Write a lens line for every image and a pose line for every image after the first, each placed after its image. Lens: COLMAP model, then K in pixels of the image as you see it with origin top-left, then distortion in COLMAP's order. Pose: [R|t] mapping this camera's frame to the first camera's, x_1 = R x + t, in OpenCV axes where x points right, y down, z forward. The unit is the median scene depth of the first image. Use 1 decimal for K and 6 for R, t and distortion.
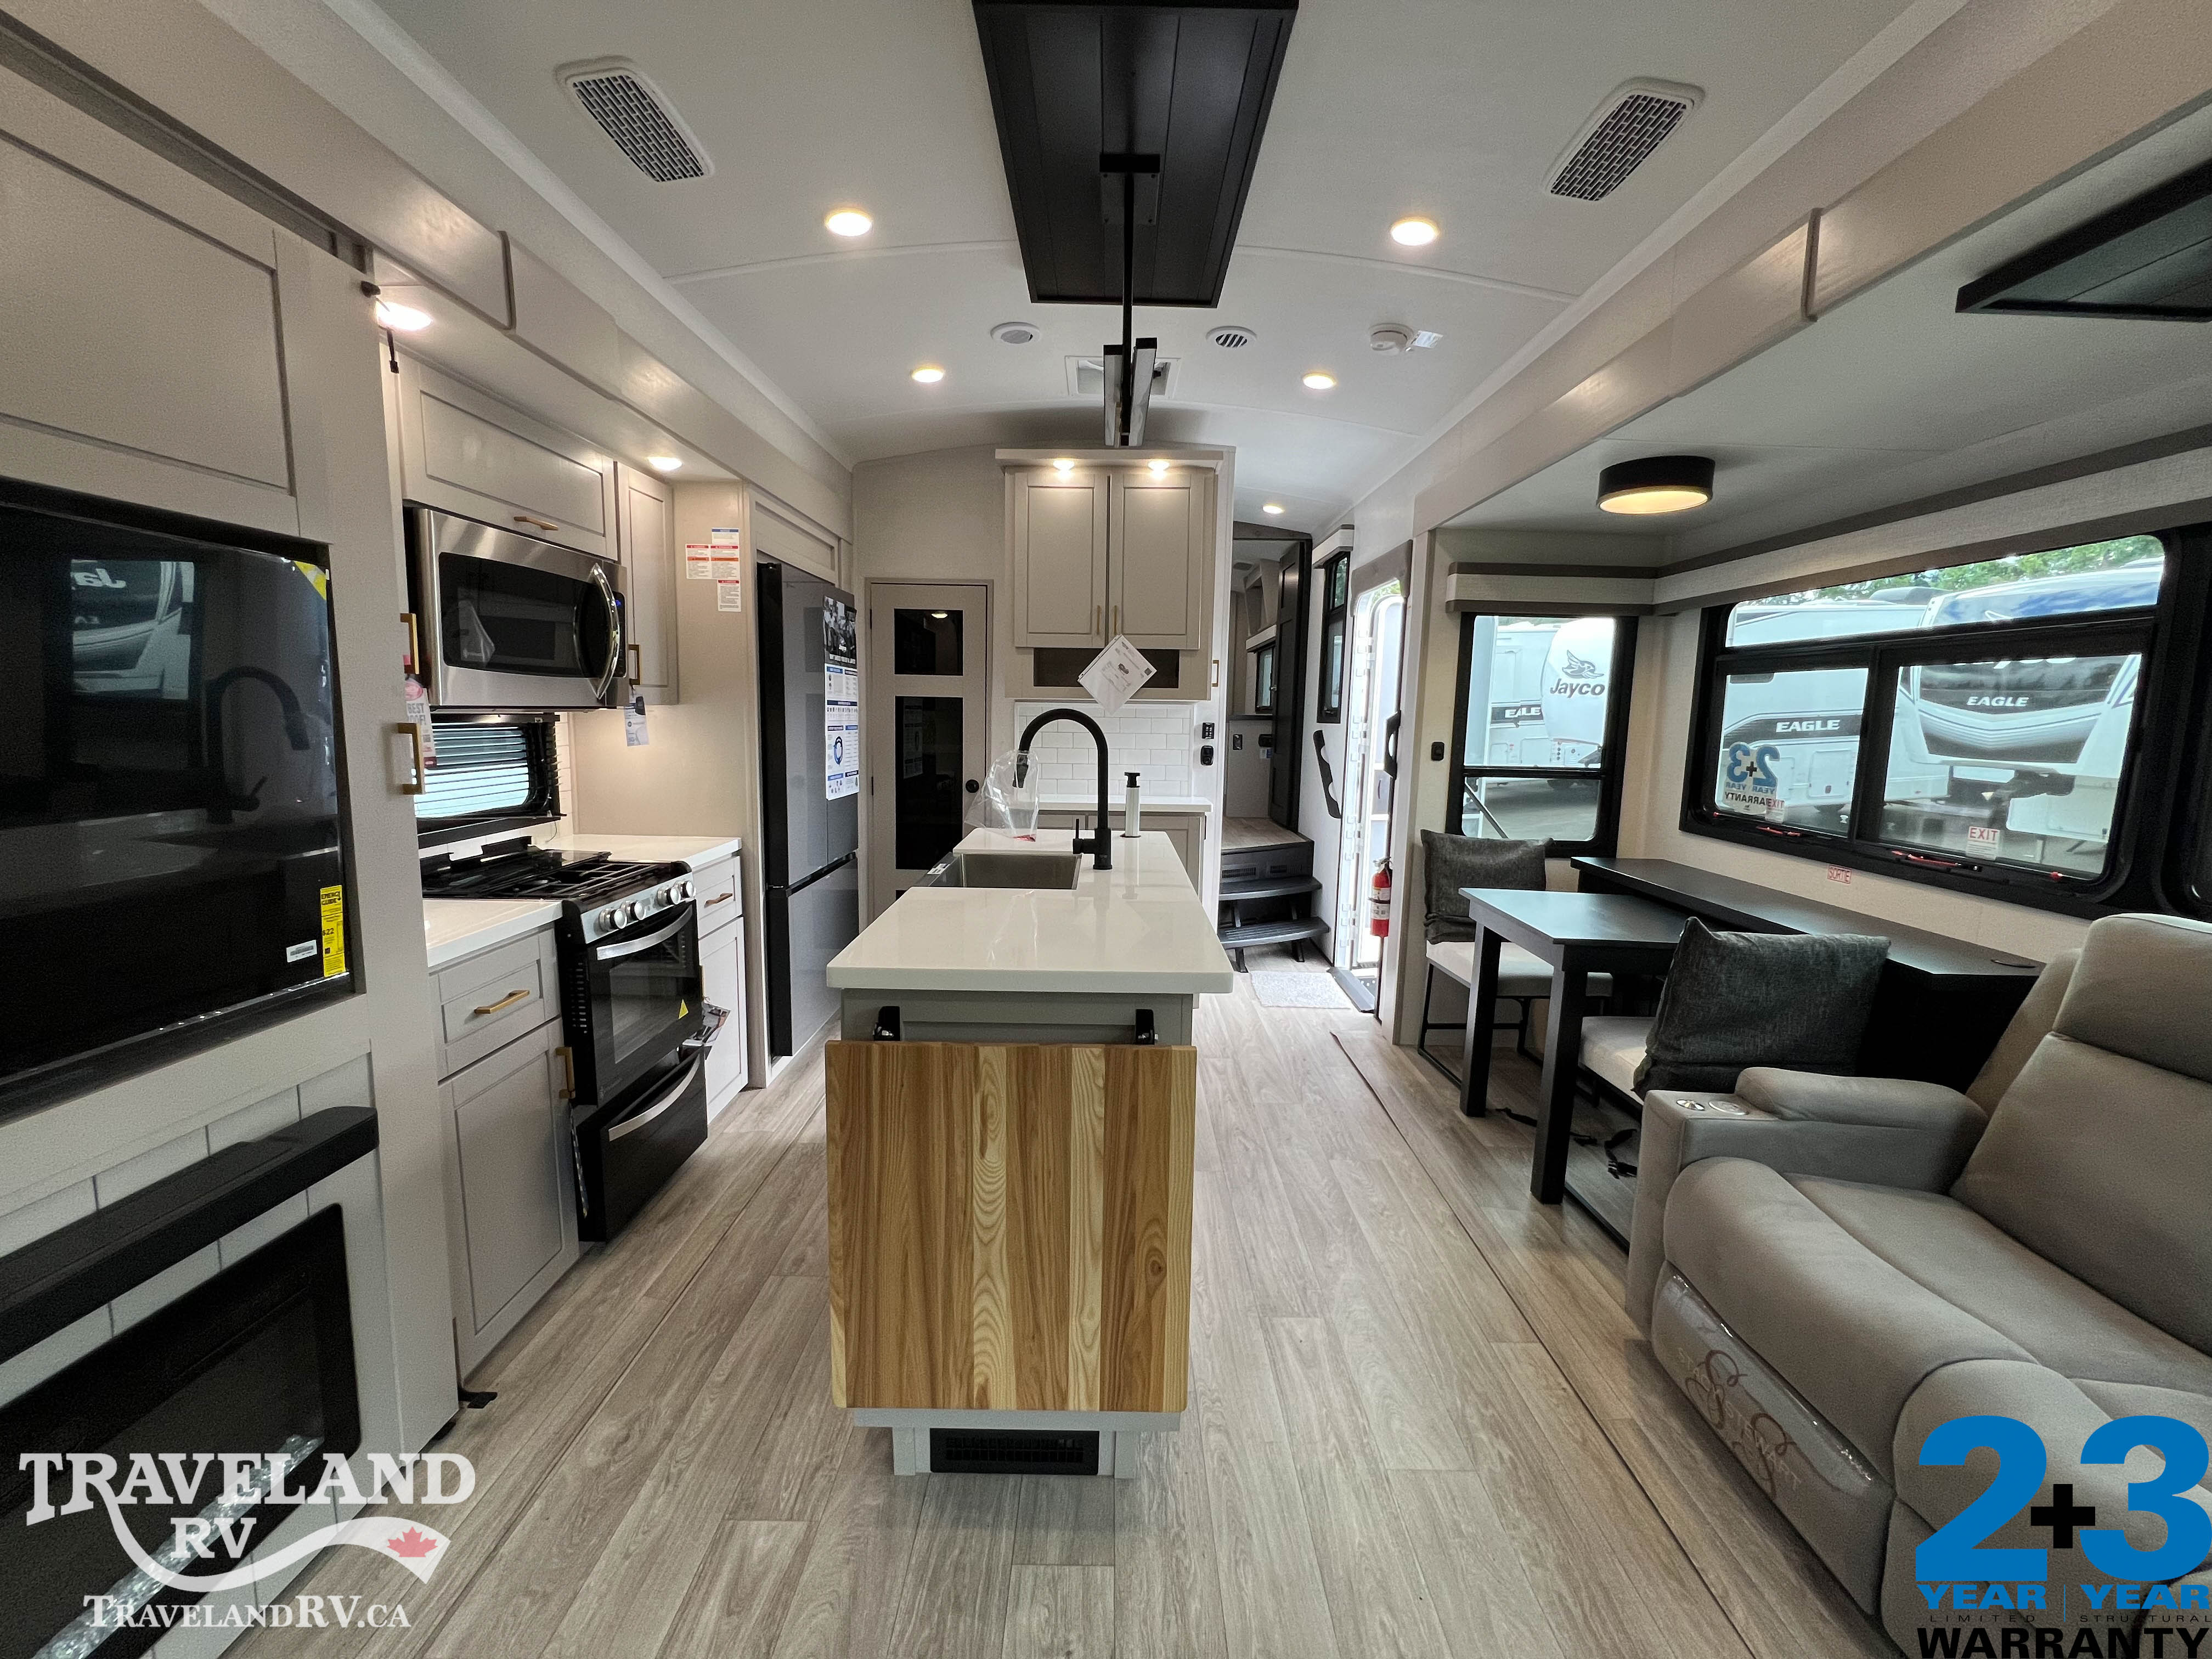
lens RADIAL K [[886.5, 0, 1105.9], [0, 886.5, 828.1], [0, 0, 1]] dist [-0.001394, 0.000560]
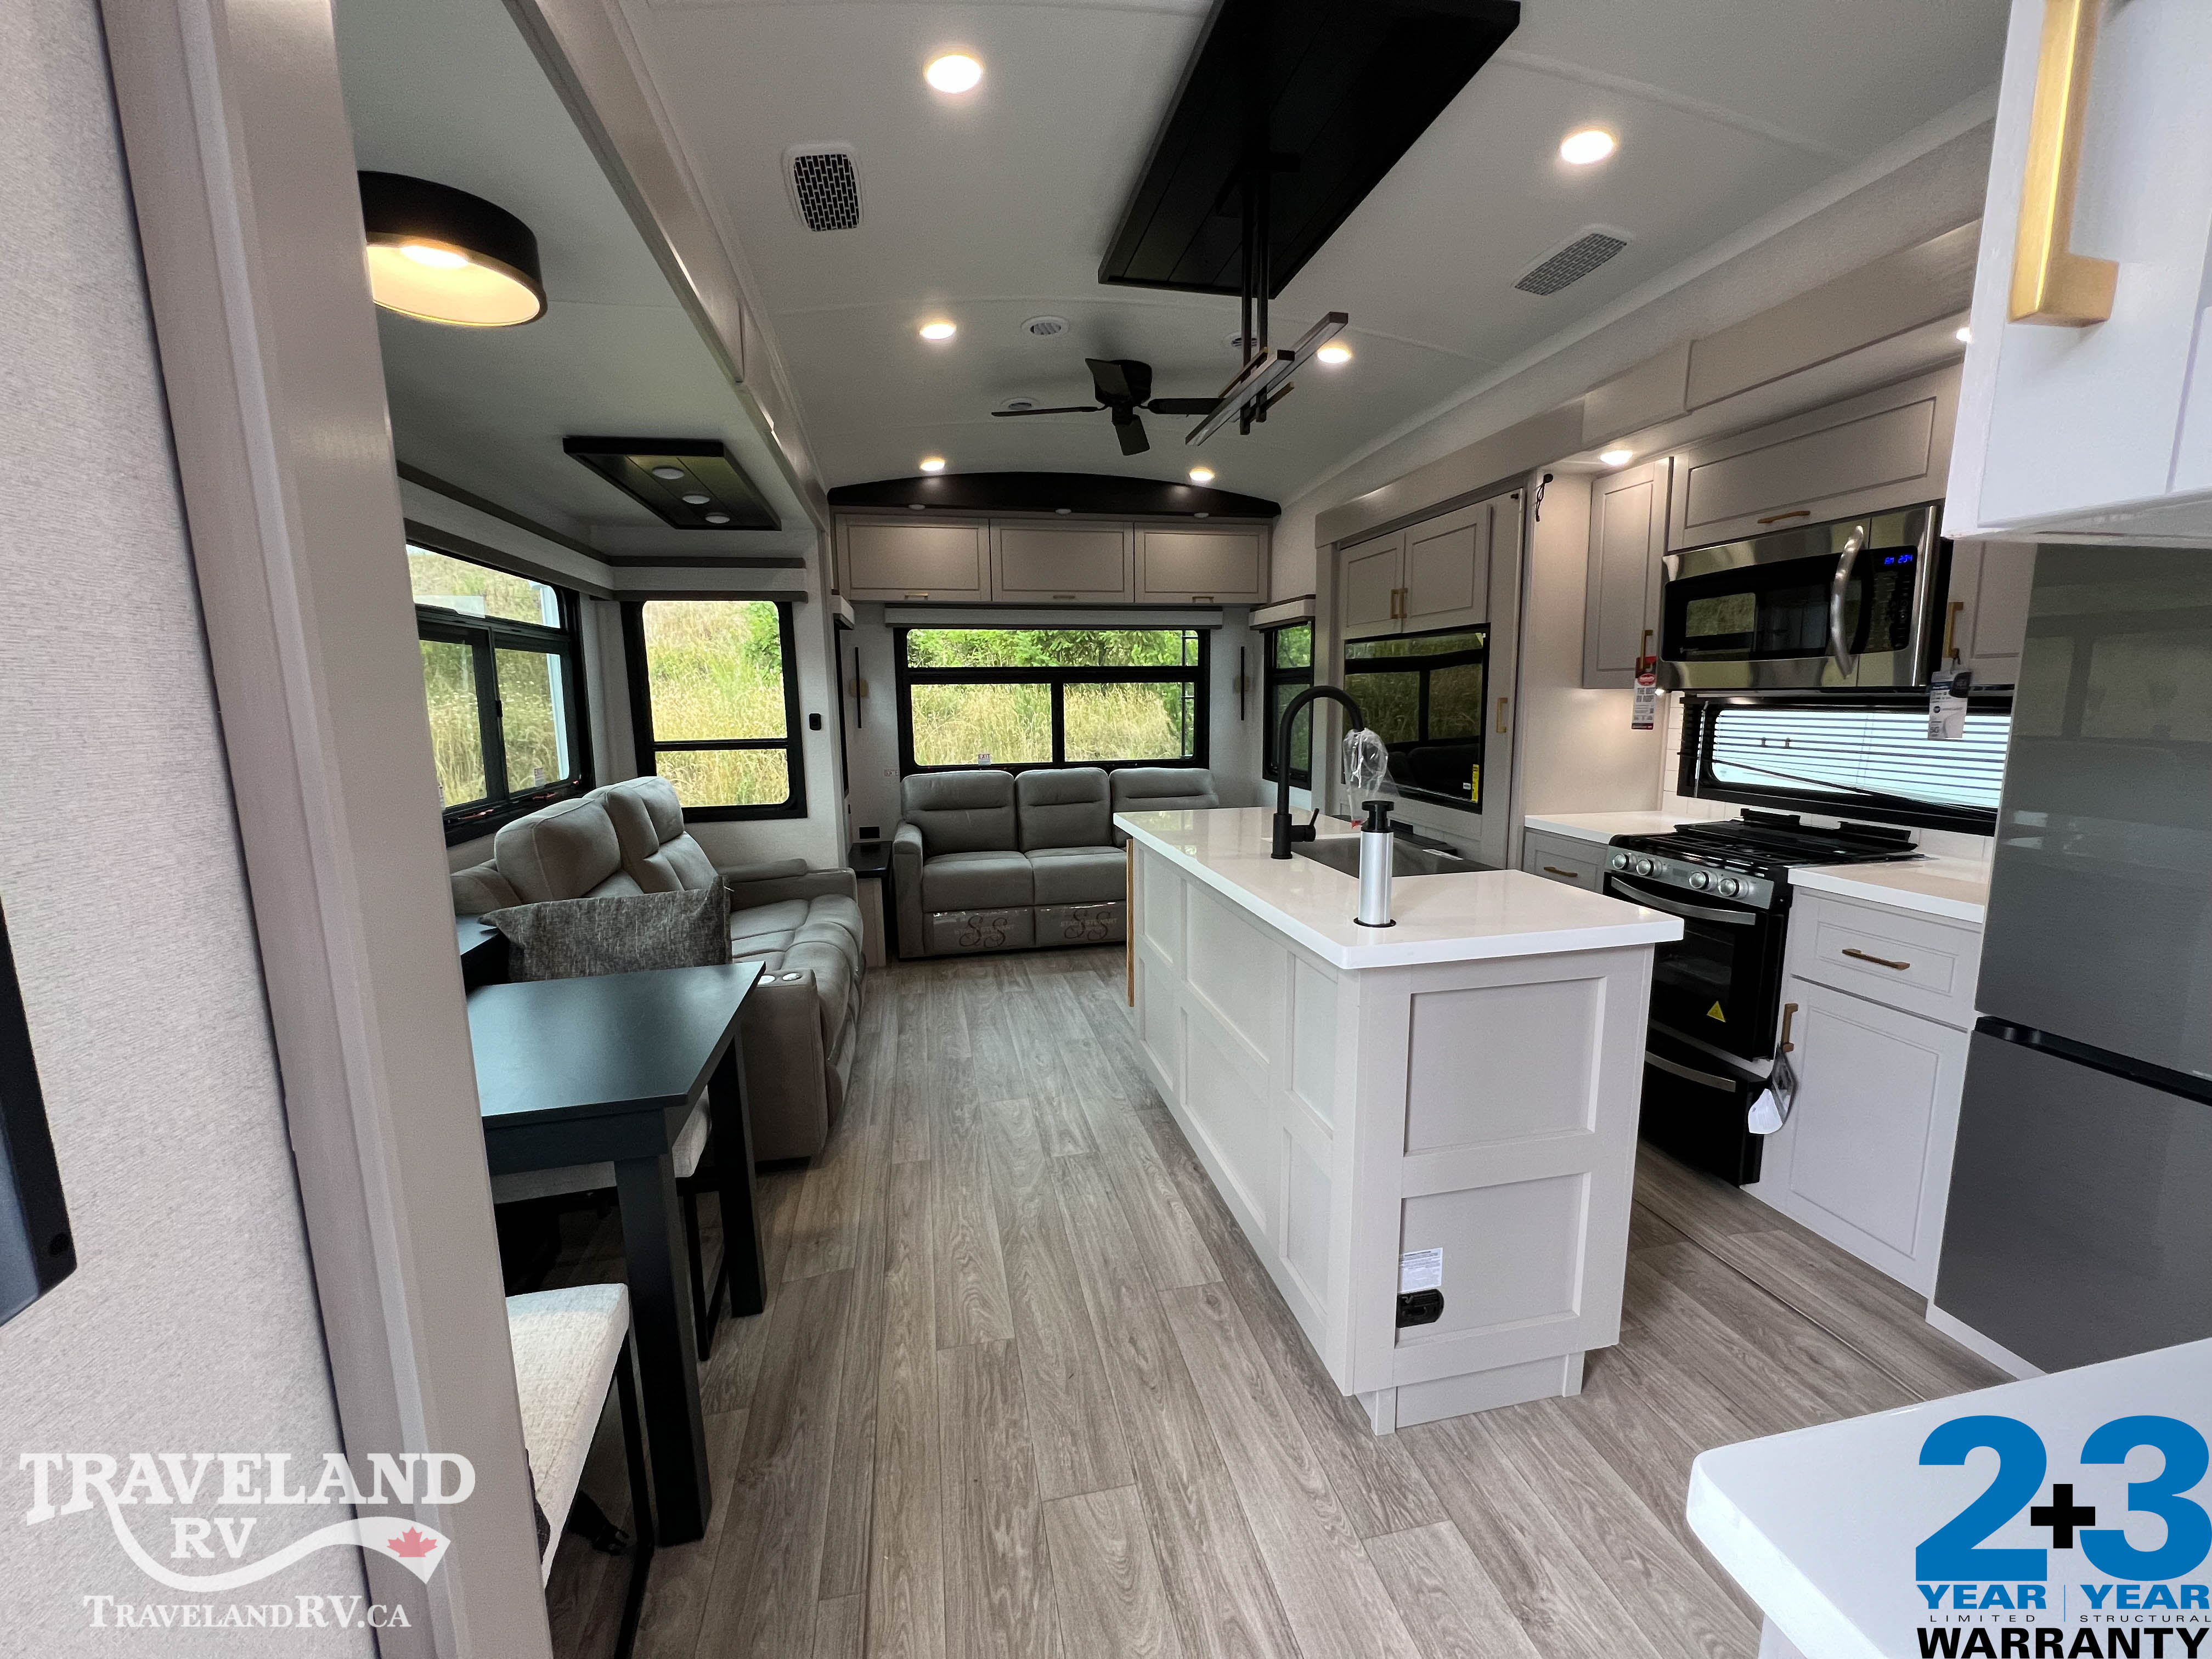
lens RADIAL K [[886.5, 0, 1105.9], [0, 886.5, 828.1], [0, 0, 1]] dist [-0.001394, 0.000560]
pose [[-0.976023, 0.027683, -0.215902, 0.627518], [-0.033368, 0.961127, 0.274083, -0.387818], [0.215096, 0.274716, -0.937158, 3.024327]]
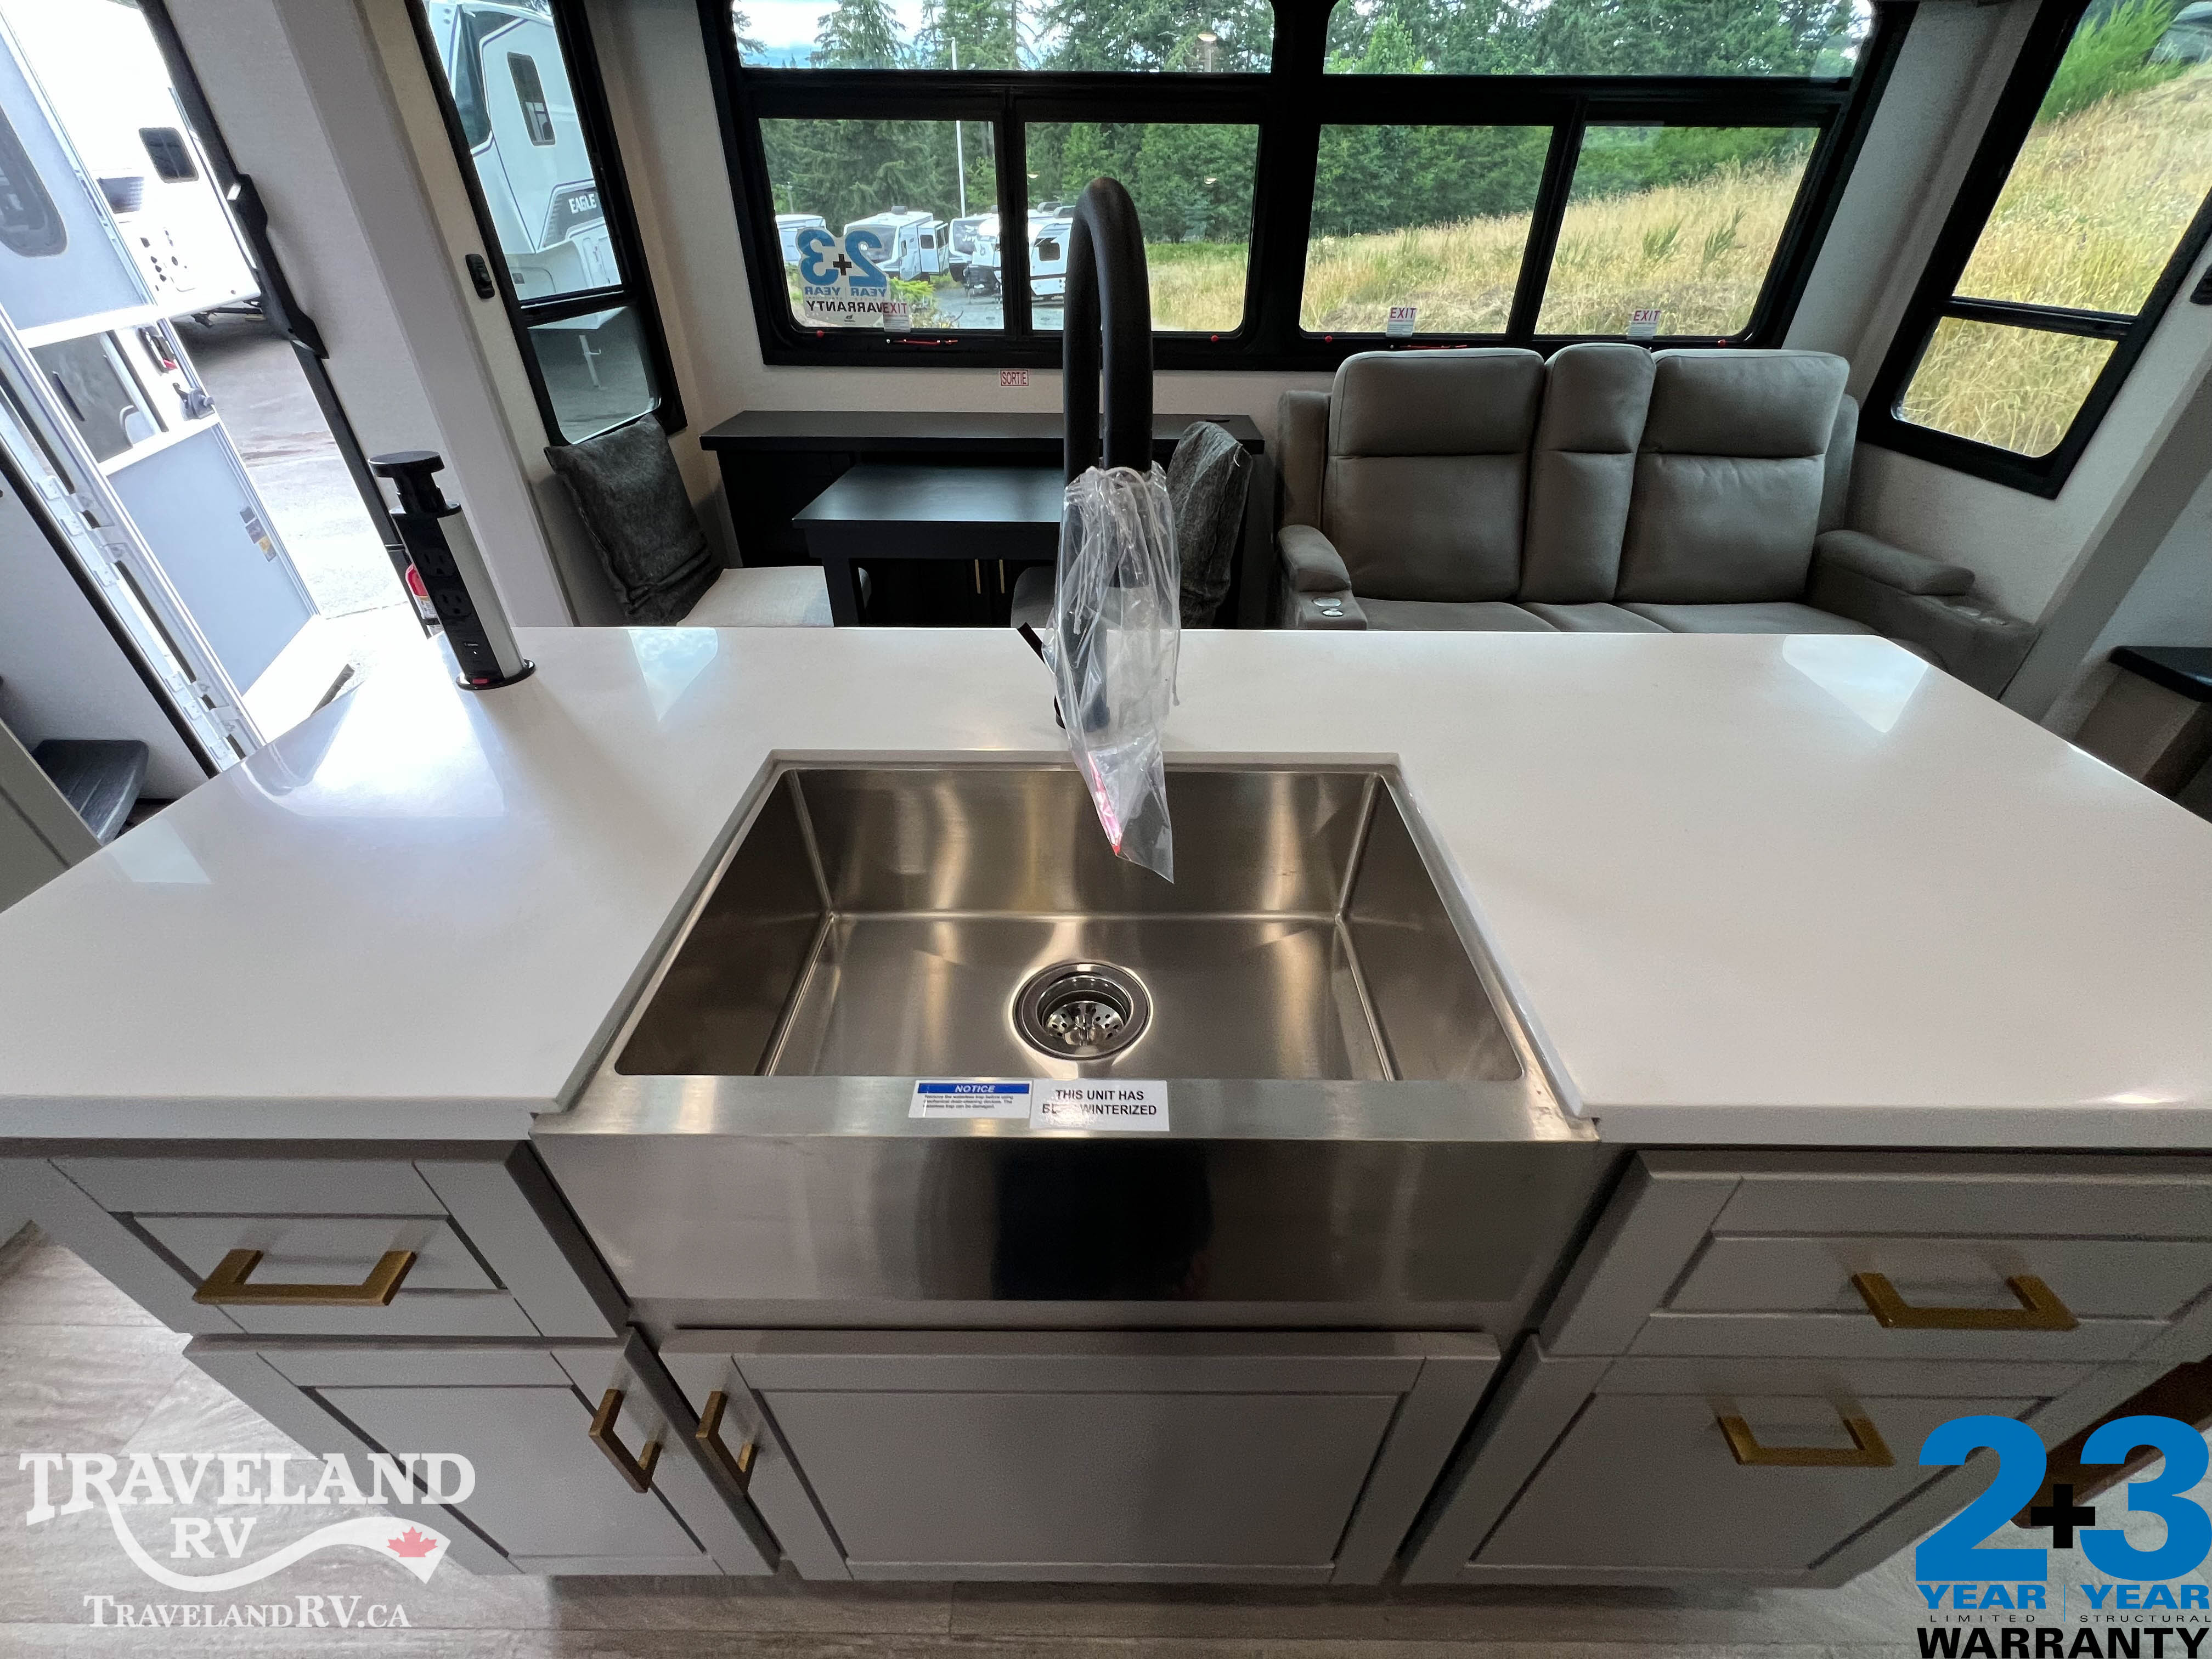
lens RADIAL K [[894.7, 0, 1109.0], [0, 894.7, 830.7], [0, 0, 1]] dist [-0.001548, 0.000176]
pose [[-0.000497, -0.590934, 0.806720, -0.225273], [0.126603, 0.800192, 0.586229, -0.089273], [-0.991953, 0.102425, 0.074416, 0.656507]]
